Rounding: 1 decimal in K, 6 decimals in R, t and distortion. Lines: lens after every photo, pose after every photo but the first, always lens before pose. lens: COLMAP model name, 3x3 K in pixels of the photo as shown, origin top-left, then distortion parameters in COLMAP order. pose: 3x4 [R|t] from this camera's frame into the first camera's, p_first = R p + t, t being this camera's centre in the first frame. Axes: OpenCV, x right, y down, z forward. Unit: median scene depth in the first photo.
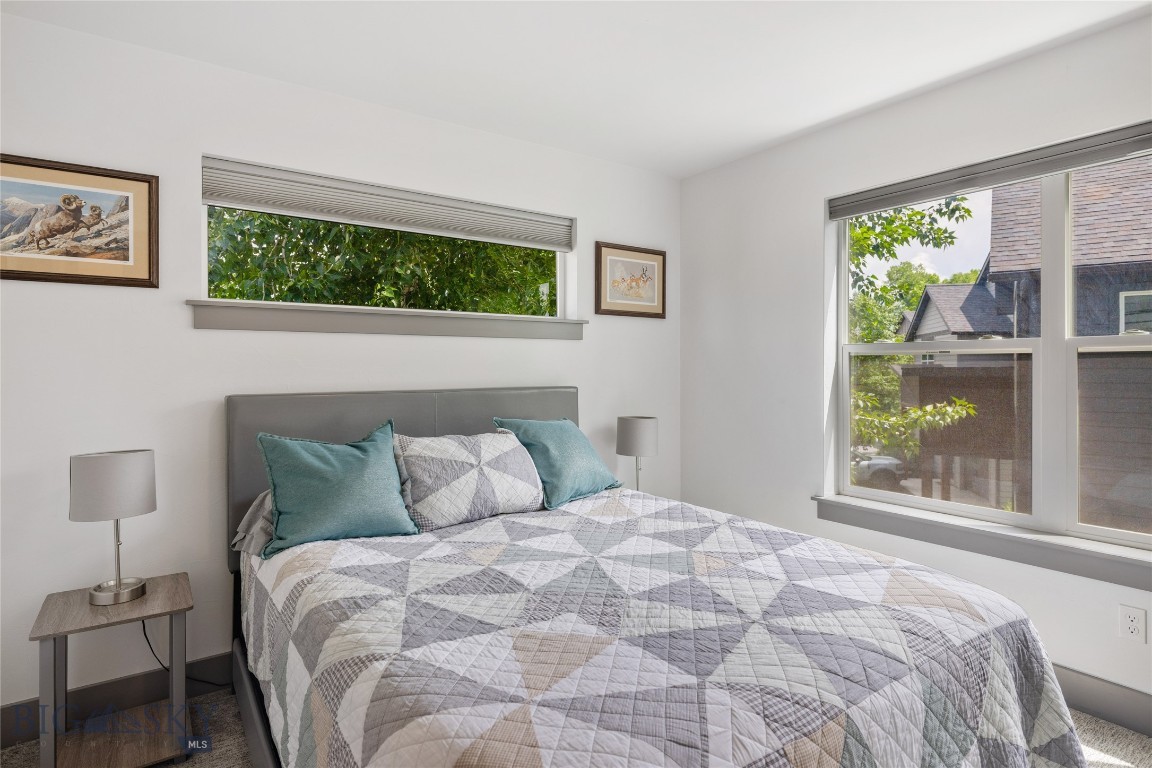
lens RADIAL K [[603.3, 0, 576.0], [0, 603.3, 384.0], [0, 0, 1]] dist [-0.001364, -0.000474]
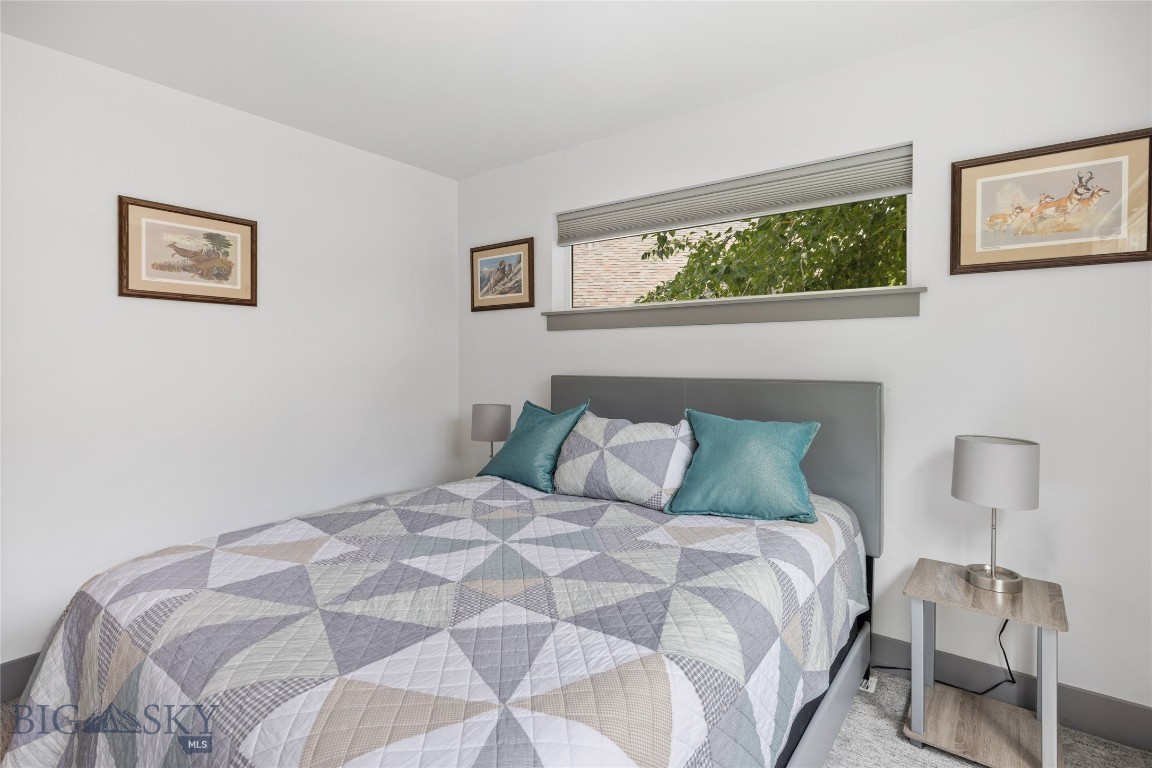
lens RADIAL K [[564.5, 0, 574.7], [0, 564.5, 370.0], [0, 0, 1]] dist [0.000653, -0.000010]
pose [[0.290192, 0.027268, -0.956580, 0.817033], [-0.021620, 0.999526, 0.021934, -0.026411], [0.956724, 0.014316, 0.290644, 0.693083]]
